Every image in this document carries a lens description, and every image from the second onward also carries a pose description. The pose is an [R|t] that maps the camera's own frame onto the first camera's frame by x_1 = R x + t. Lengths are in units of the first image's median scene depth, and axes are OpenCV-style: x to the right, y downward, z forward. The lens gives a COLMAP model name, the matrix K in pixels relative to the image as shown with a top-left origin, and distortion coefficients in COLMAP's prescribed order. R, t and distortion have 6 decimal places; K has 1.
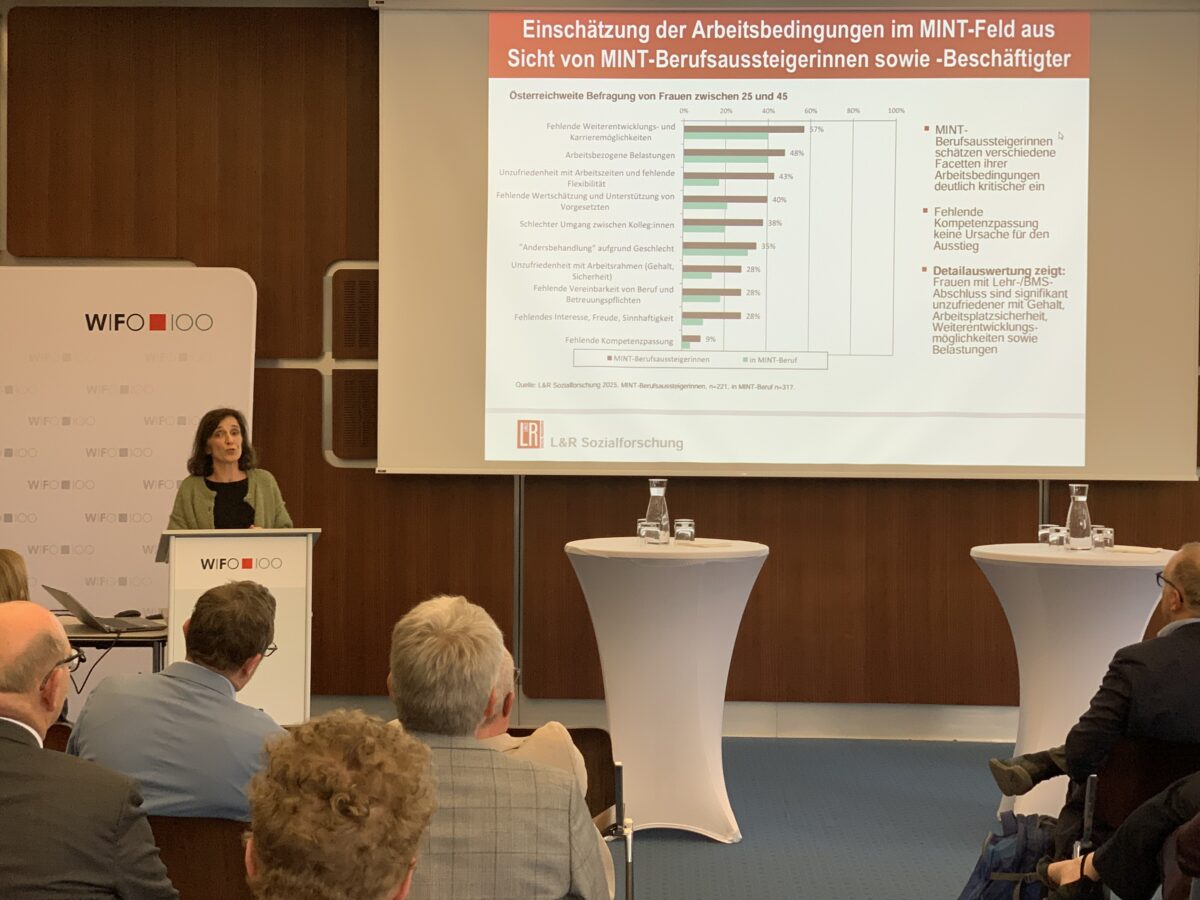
lens RADIAL K [[1808.2, 0, 590.2], [0, 1808.2, 439.0], [0, 0, 1]] dist [0.053930, 0.000000]
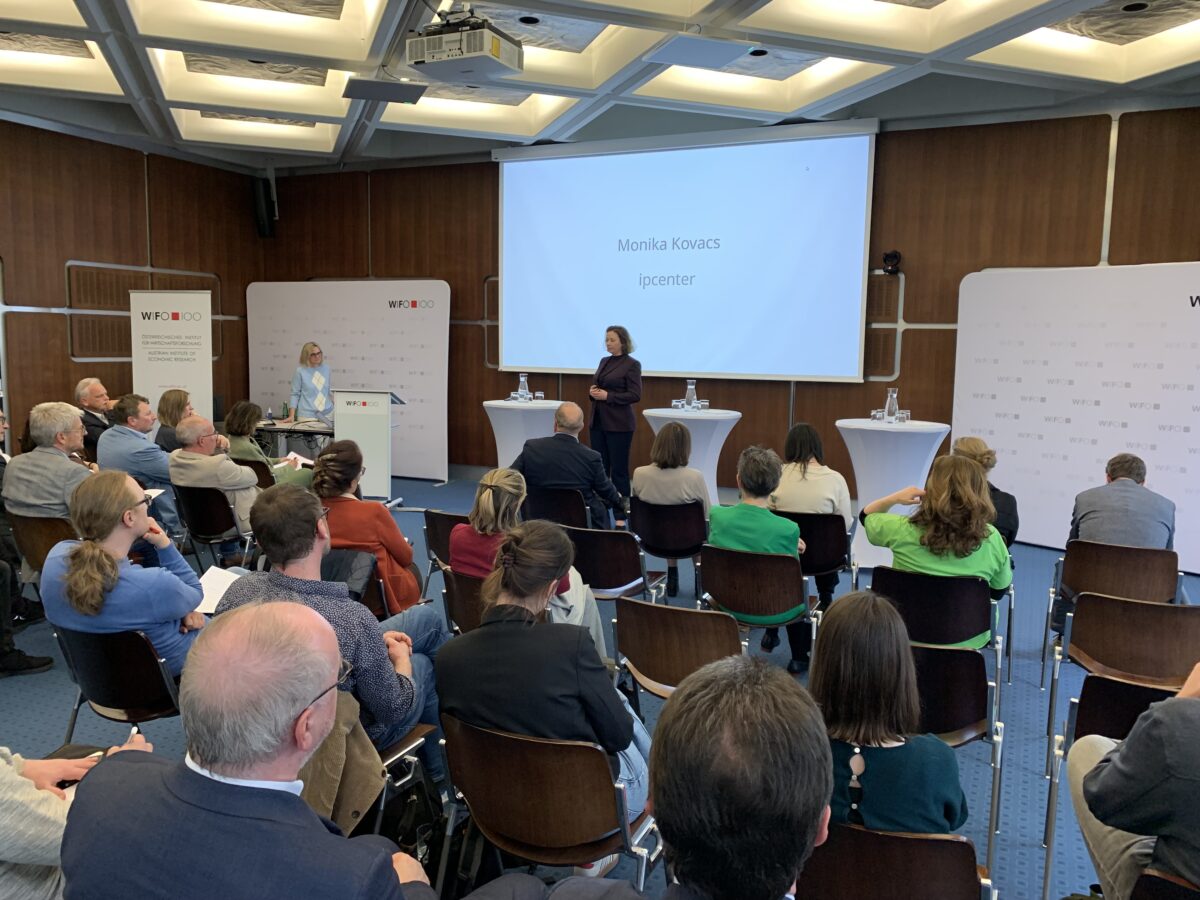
lens RADIAL K [[926.6, 0, 608.7], [0, 926.6, 442.4], [0, 0, 1]] dist [0.027690, -0.022984]
pose [[0.919423, 0.050291, -0.390041, 0.533765], [-0.016264, 0.995804, 0.090058, 0.001766], [0.392933, -0.076458, 0.916383, -0.019740]]
